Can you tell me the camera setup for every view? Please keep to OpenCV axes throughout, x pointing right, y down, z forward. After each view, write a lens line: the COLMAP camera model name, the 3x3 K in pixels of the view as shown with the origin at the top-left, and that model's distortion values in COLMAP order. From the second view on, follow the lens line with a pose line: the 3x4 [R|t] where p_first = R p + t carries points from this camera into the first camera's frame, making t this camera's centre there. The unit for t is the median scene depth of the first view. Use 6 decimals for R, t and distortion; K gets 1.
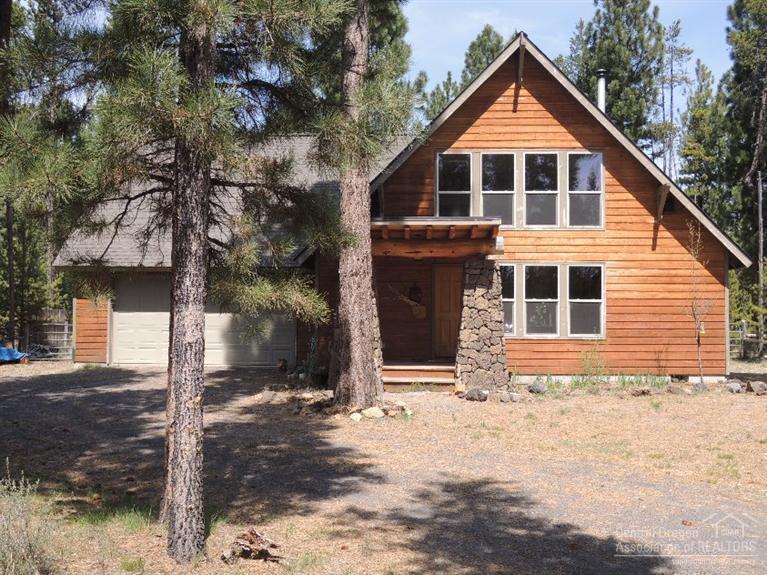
lens RADIAL K [[790.6, 0, 383.7], [0, 790.6, 288.2], [0, 0, 1]] dist [0.008768, 0.000000]
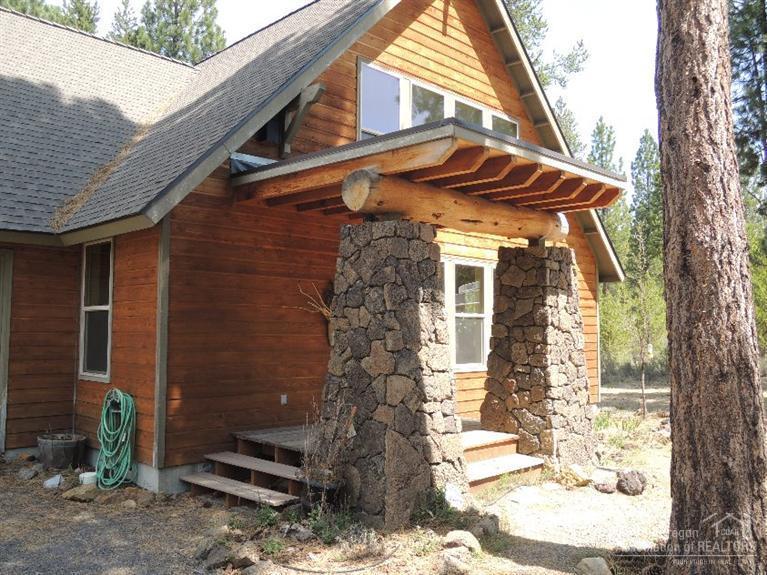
lens RADIAL K [[687.1, 0, 384.0], [0, 687.1, 284.9], [0, 0, 1]] dist [-0.014851, -0.005207]
pose [[0.655293, 0.045820, 0.753984, -0.302071], [-0.026825, 0.998941, -0.037392, 0.013531], [-0.754899, 0.004277, 0.655828, 0.661633]]
